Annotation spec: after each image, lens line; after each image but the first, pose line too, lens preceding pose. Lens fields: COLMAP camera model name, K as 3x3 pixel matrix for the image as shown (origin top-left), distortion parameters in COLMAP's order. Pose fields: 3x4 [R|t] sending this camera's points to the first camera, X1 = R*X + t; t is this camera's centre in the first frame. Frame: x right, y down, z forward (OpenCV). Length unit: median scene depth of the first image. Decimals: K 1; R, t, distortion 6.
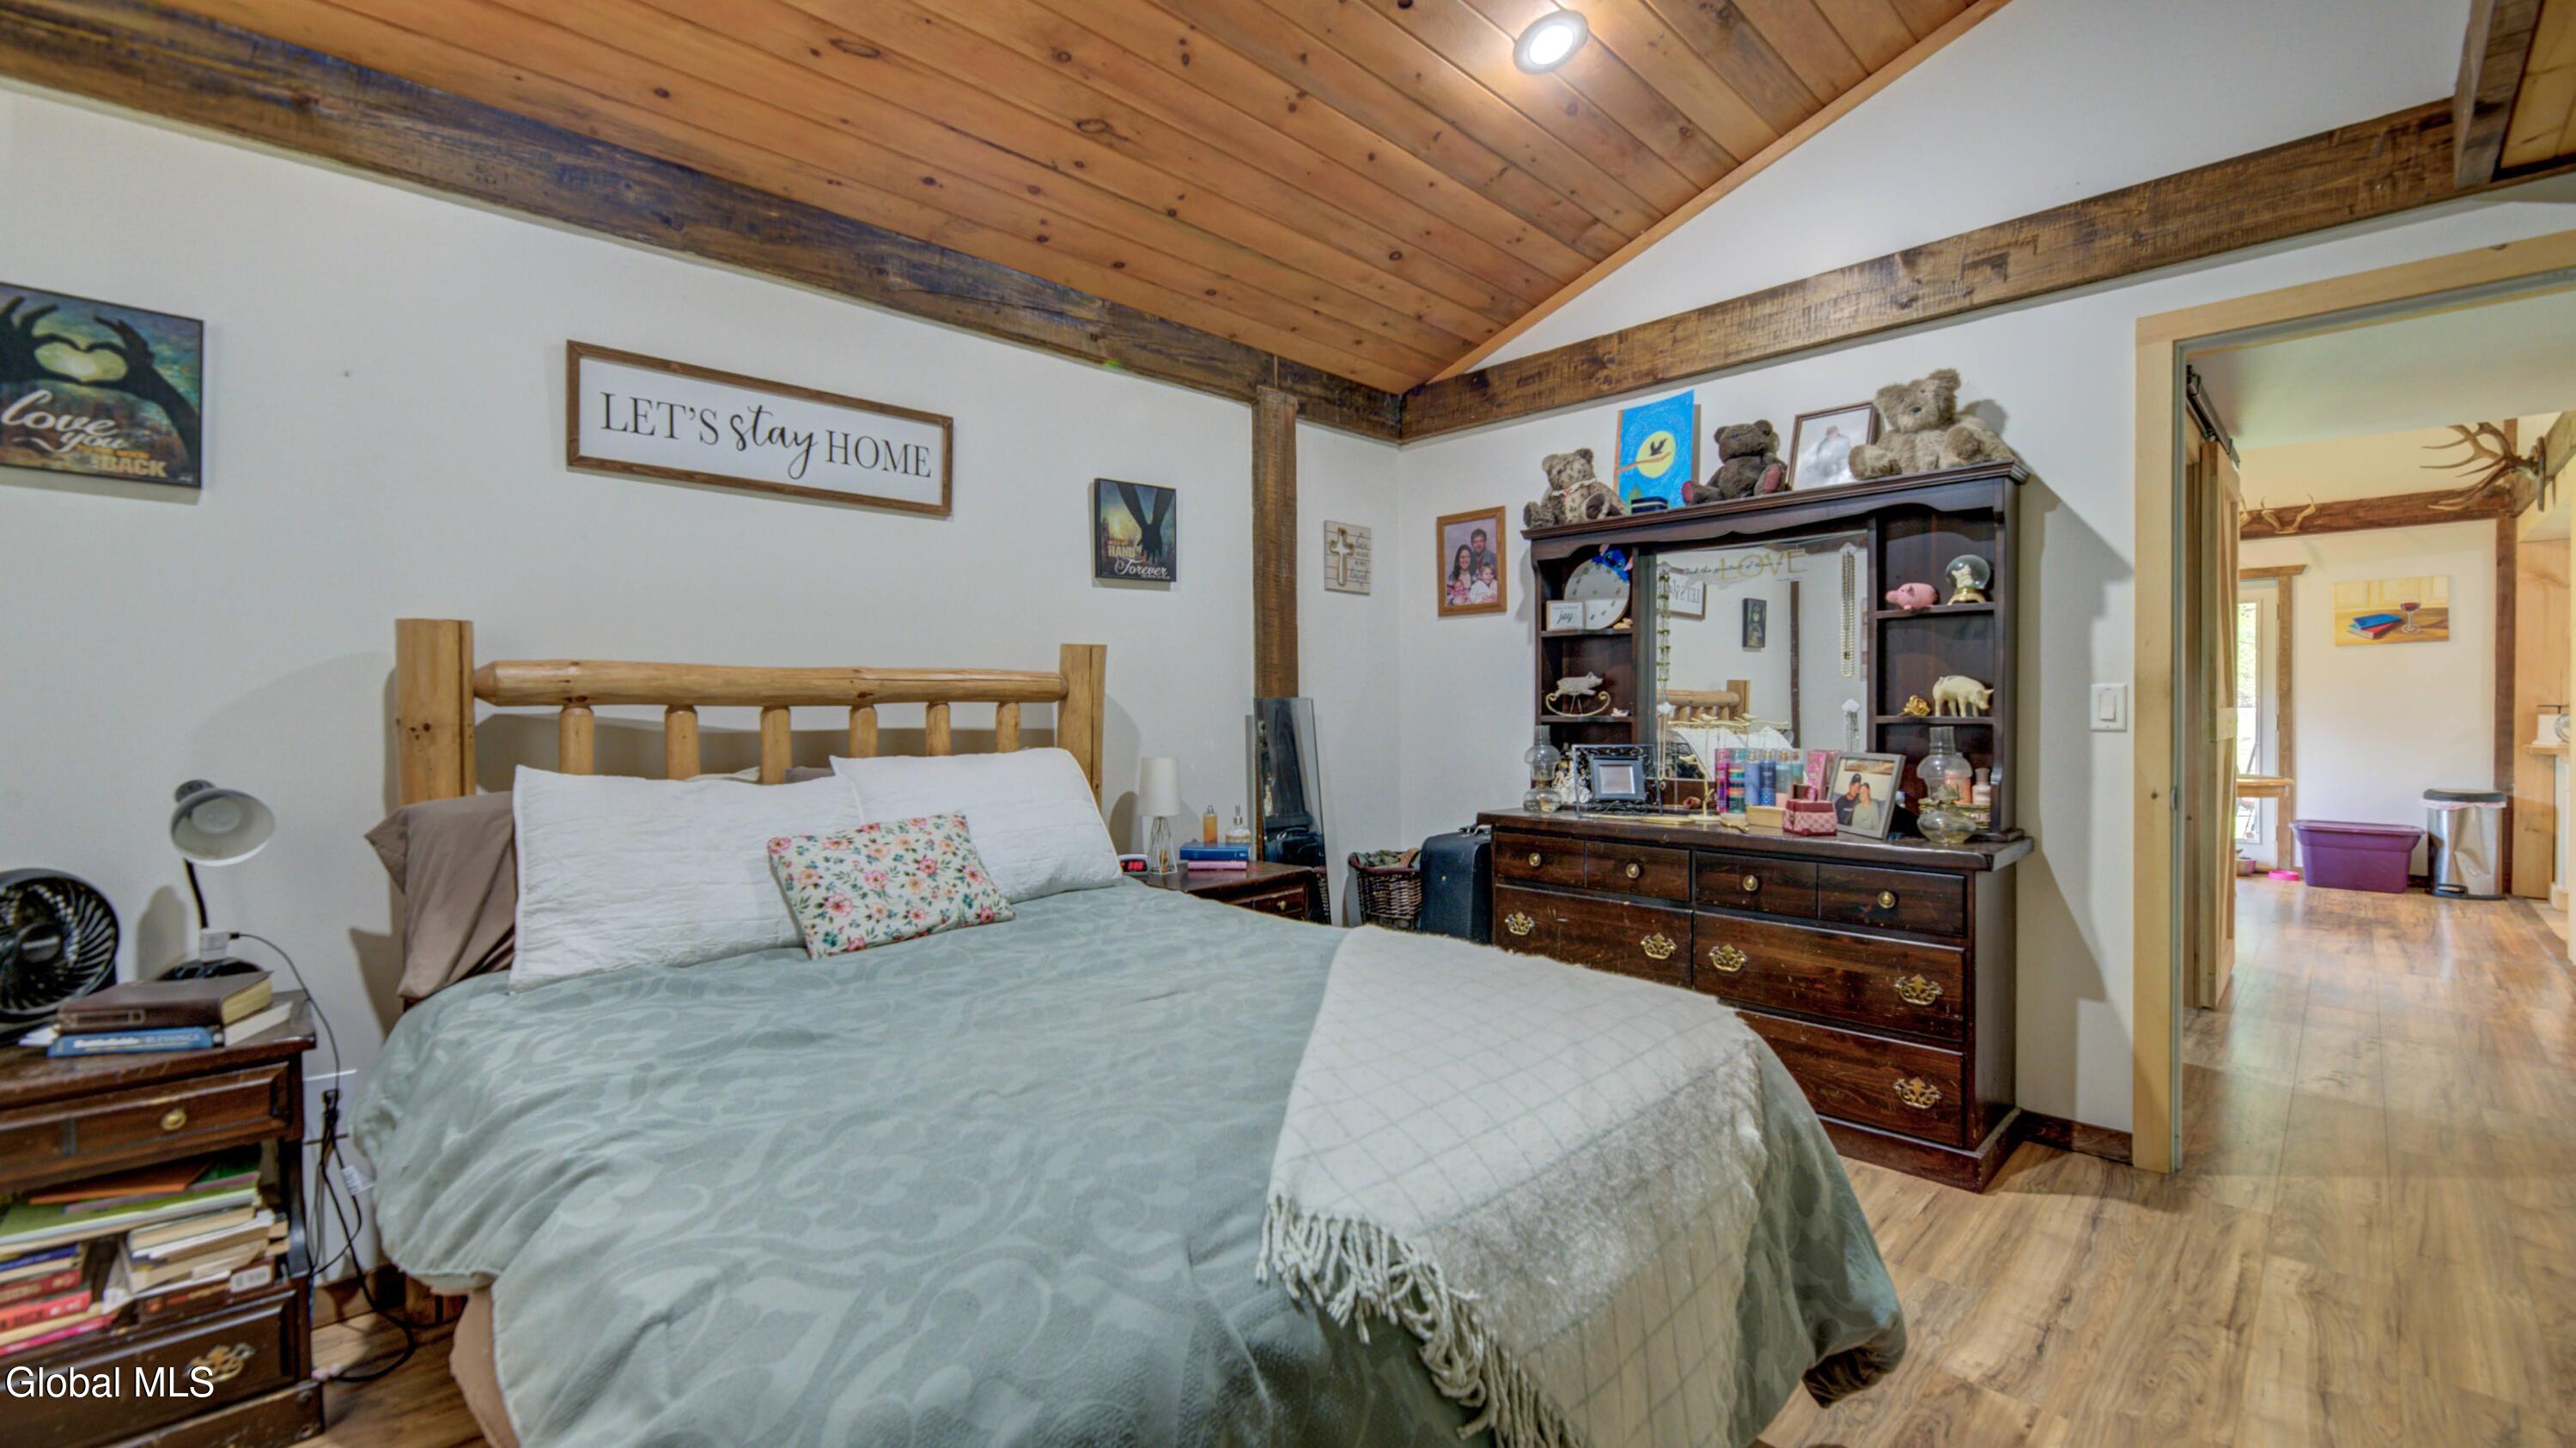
lens RADIAL K [[1065.1, 0, 1288.0], [0, 1065.1, 724.0], [0, 0, 1]] dist [0.002216, 0.000123]
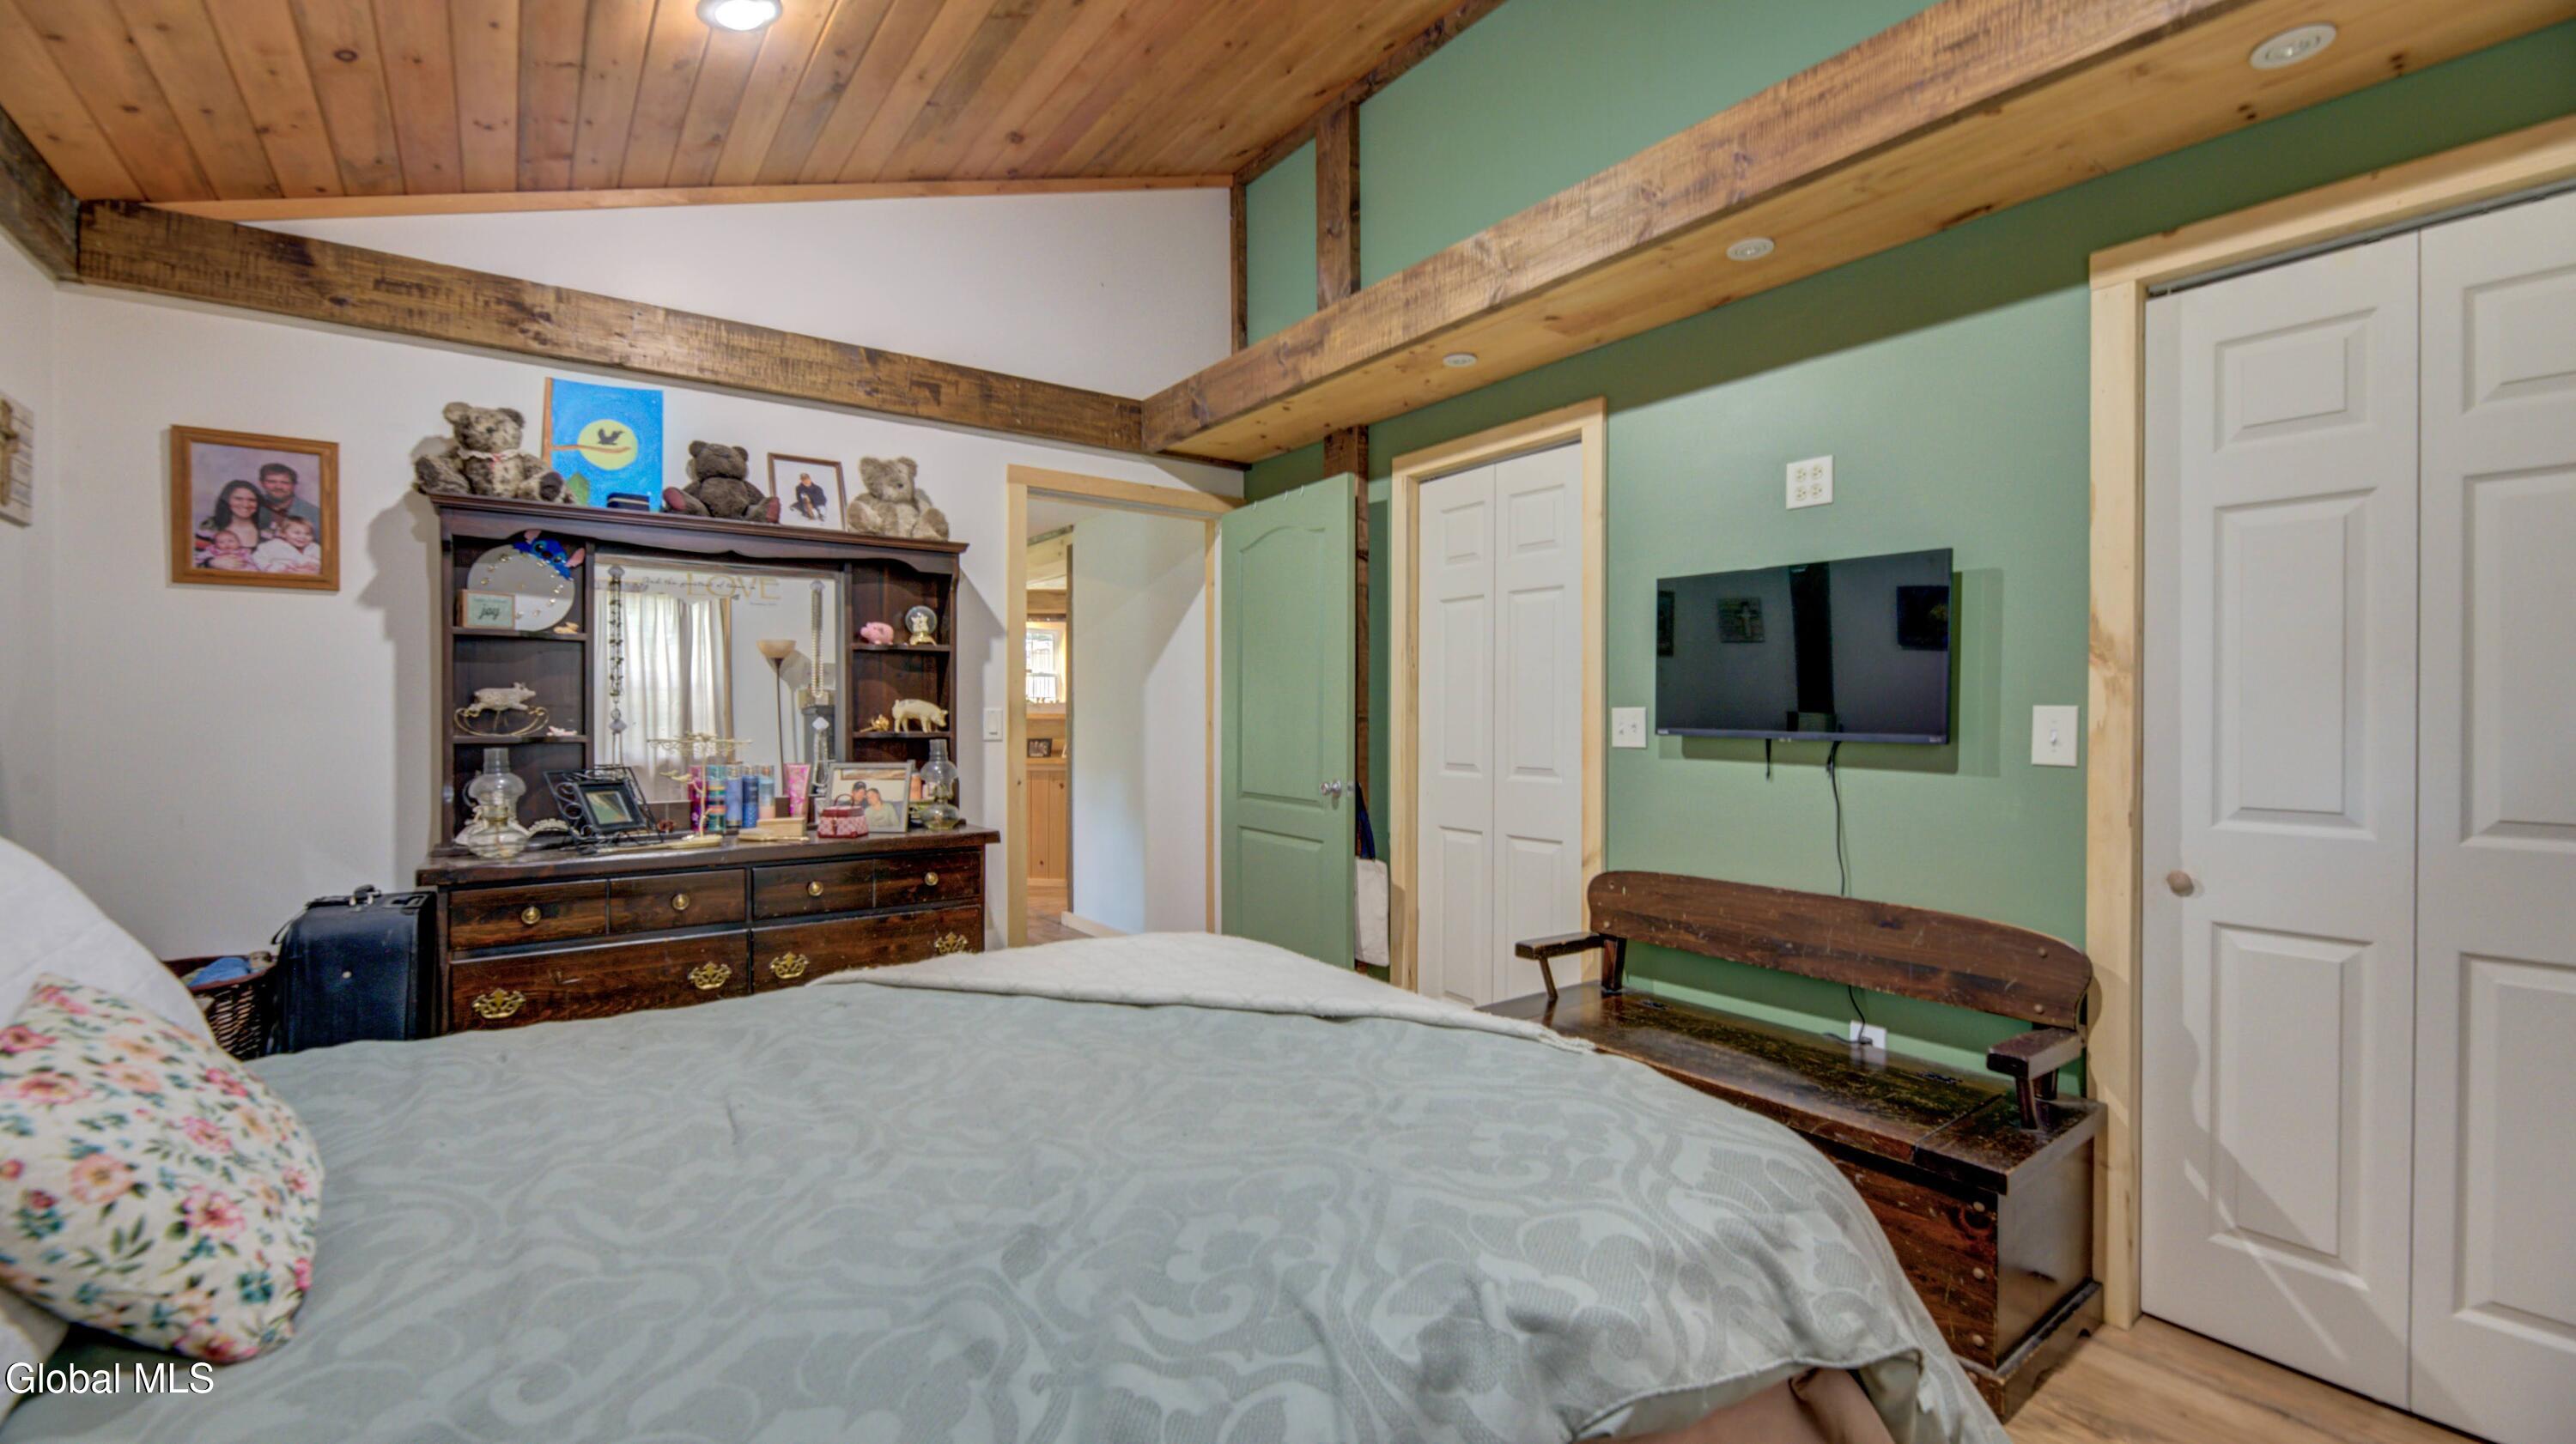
lens RADIAL K [[1040.7, 0, 1288.0], [0, 1040.7, 722.0], [0, 0, 1]] dist [-0.017648, -0.000249]
pose [[0.136088, 0.001672, 0.990695, -0.439902], [0.016000, 0.999864, -0.003885, -0.005312], [-0.990568, 0.016380, 0.136043, 0.314770]]
